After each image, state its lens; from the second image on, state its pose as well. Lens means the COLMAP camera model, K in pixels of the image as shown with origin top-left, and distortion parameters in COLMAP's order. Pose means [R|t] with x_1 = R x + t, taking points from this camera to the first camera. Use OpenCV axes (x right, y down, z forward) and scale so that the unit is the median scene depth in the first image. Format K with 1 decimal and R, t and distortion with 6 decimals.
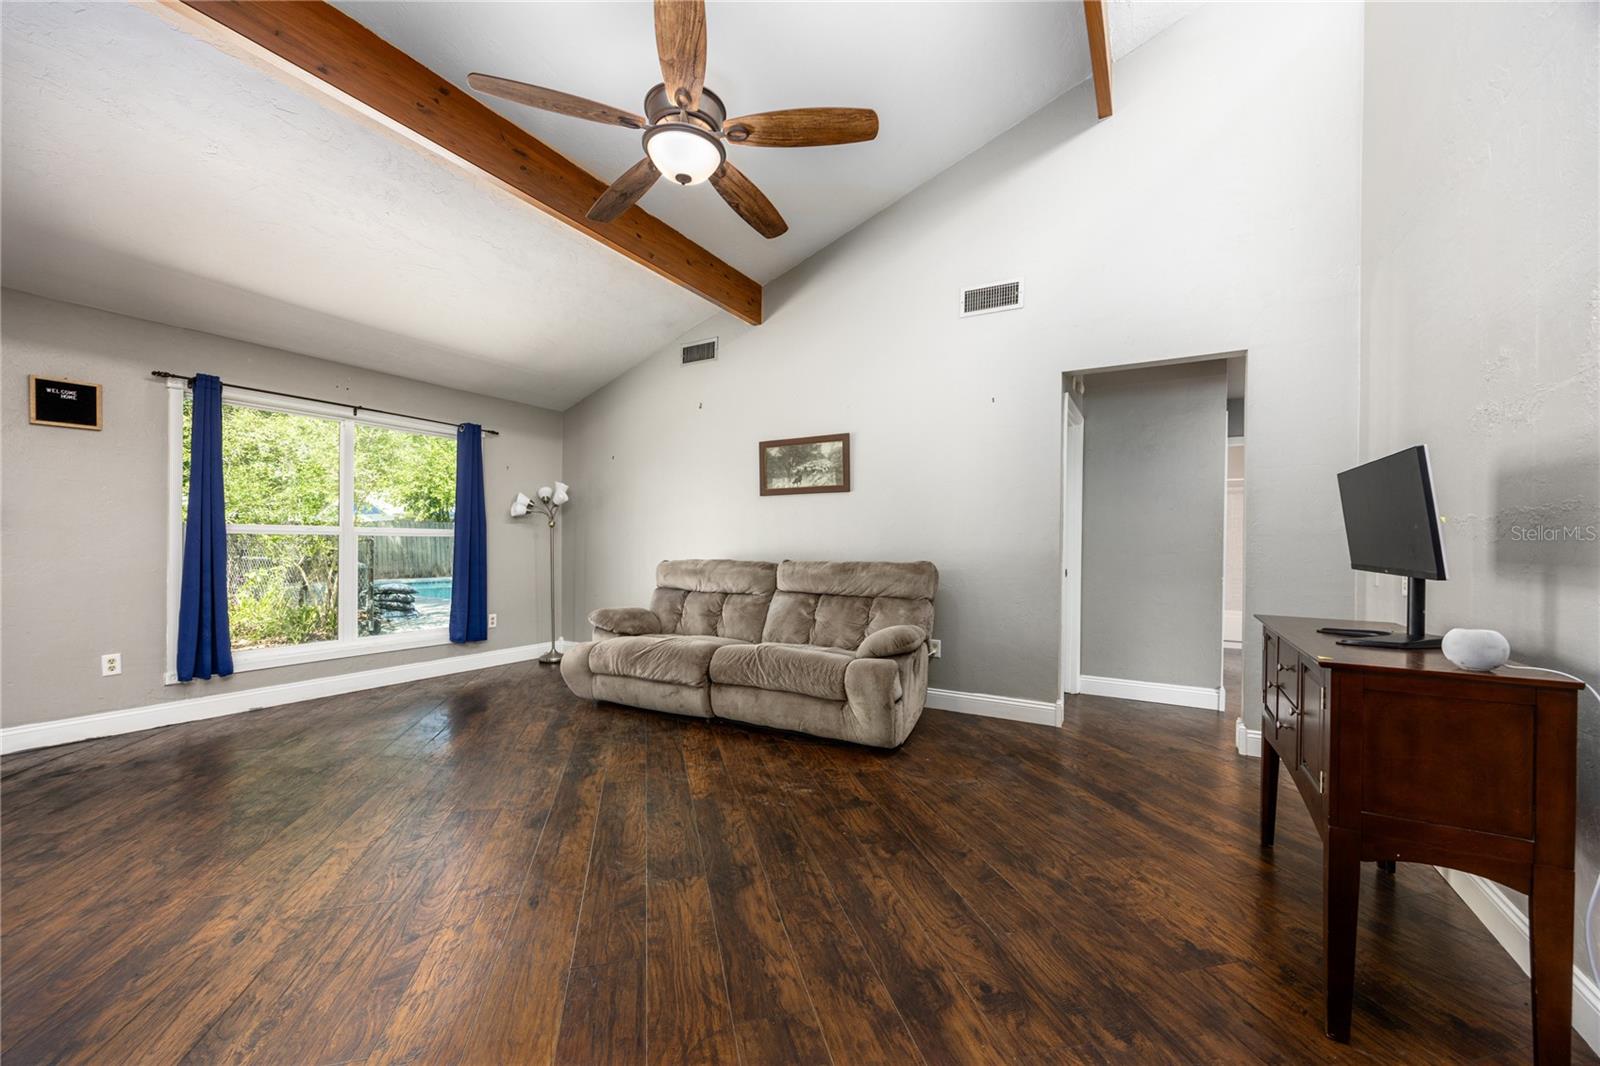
lens RADIAL K [[636.9, 0, 799.1], [0, 636.9, 538.7], [0, 0, 1]] dist [0.003238, 0.000253]
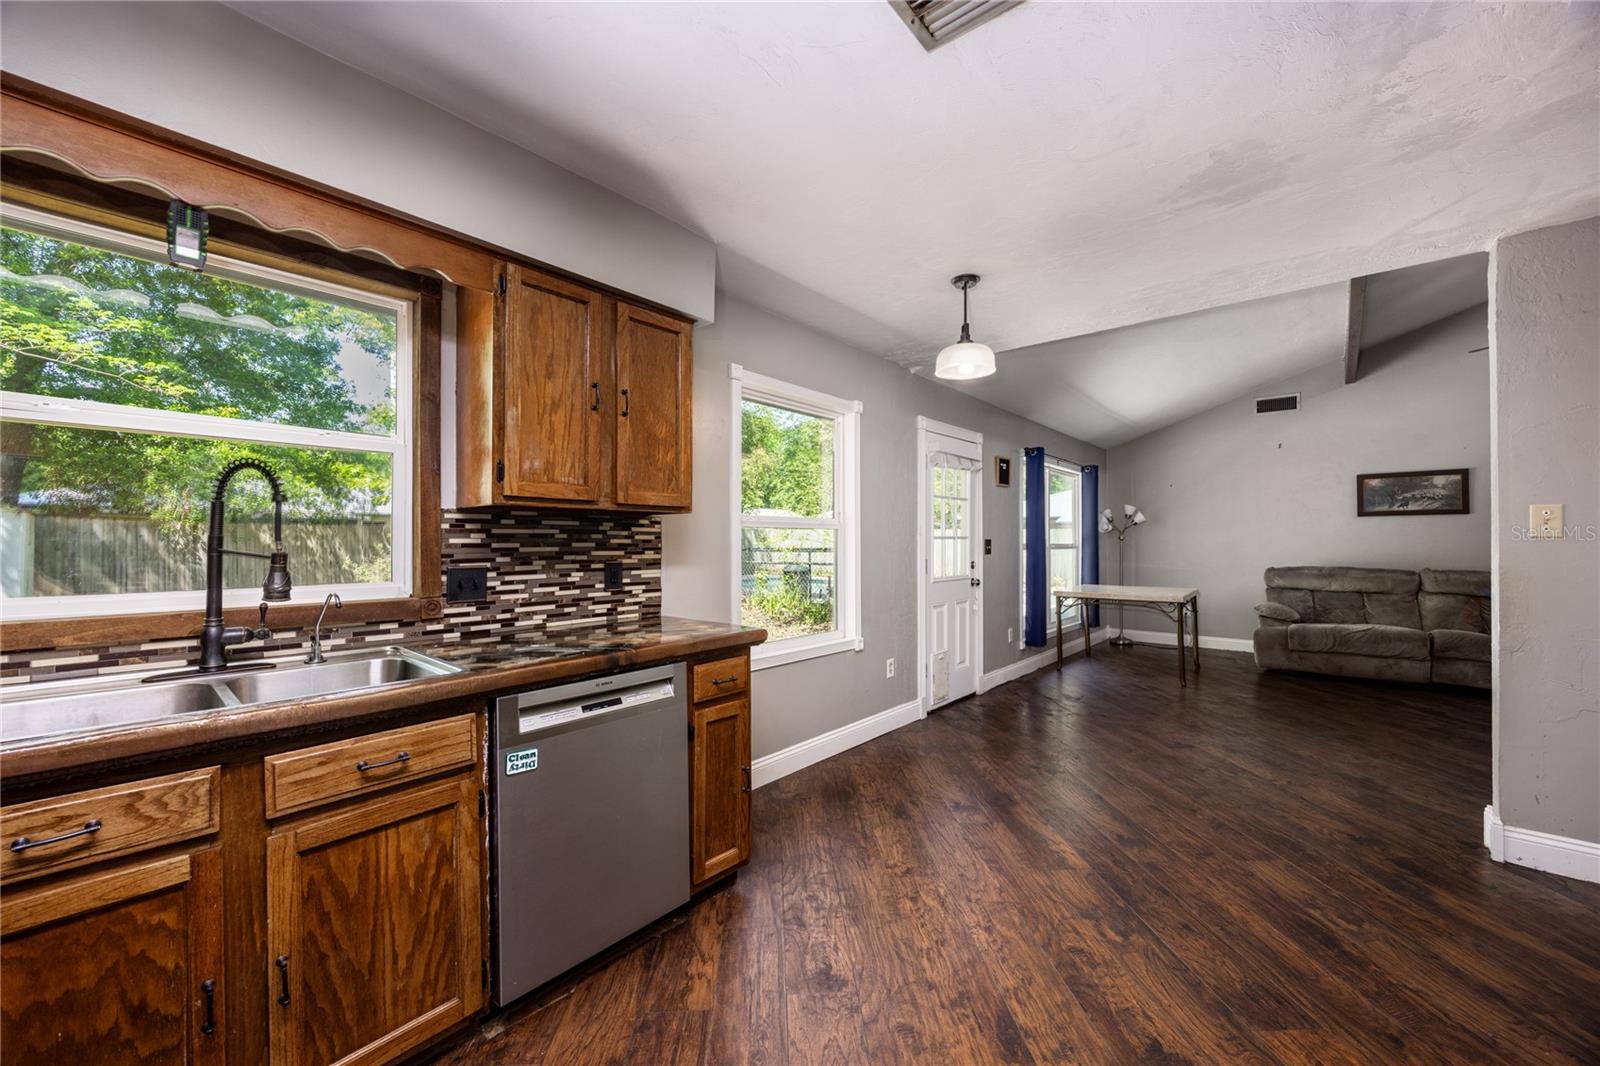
lens RADIAL K [[615.2, 0, 806.9], [0, 615.2, 538.7], [0, 0, 1]] dist [-0.000075, -0.000074]
pose [[0.983988, -0.008577, -0.178029, -1.008569], [0.008964, 0.999959, 0.001368, -0.037768], [0.178010, -0.002942, 0.984024, -0.451484]]
